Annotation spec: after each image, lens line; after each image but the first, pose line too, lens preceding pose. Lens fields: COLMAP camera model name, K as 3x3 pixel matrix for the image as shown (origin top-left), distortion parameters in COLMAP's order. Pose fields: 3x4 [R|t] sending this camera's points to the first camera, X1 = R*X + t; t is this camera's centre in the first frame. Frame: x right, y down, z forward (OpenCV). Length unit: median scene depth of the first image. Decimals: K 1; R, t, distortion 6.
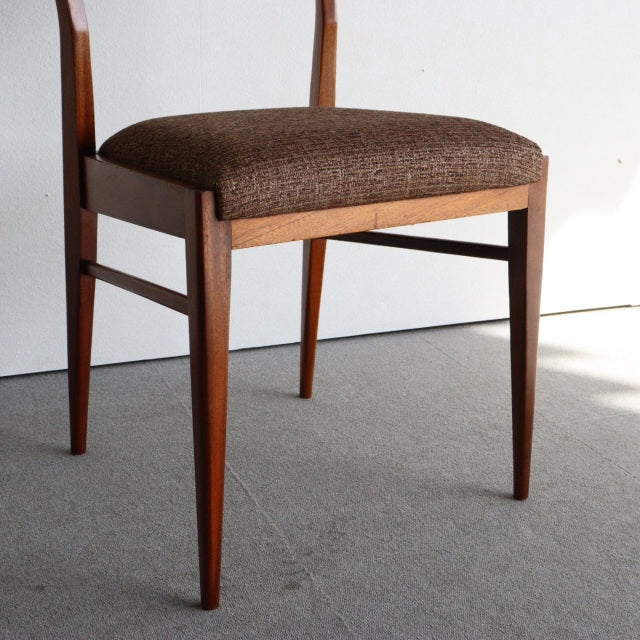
lens RADIAL K [[1136.0, 0, 335.7], [0, 1136.0, 307.1], [0, 0, 1]] dist [-0.046446, -0.063908]
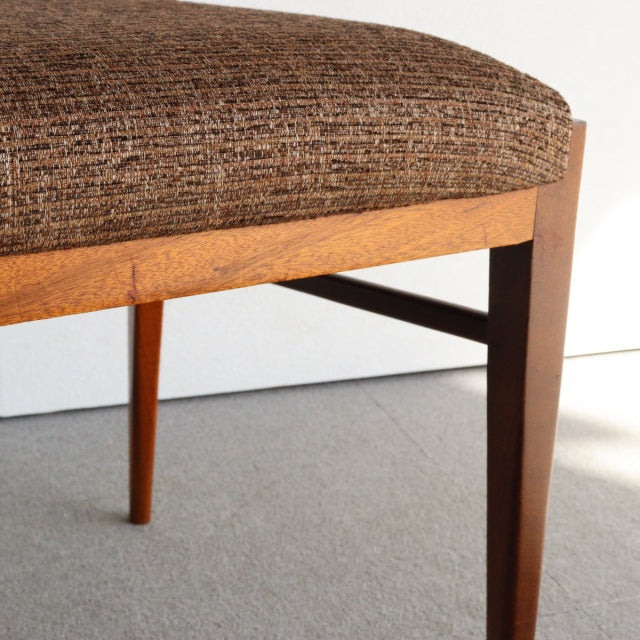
lens RADIAL K [[1286.6, 0, 333.9], [0, 1286.6, 319.4], [0, 0, 1]] dist [-0.012716, 0.292383]
pose [[0.999323, 0.035823, -0.008398, 0.100441], [-0.035305, 0.997842, 0.055360, -0.083734], [0.010363, -0.055026, 0.998431, 0.514543]]
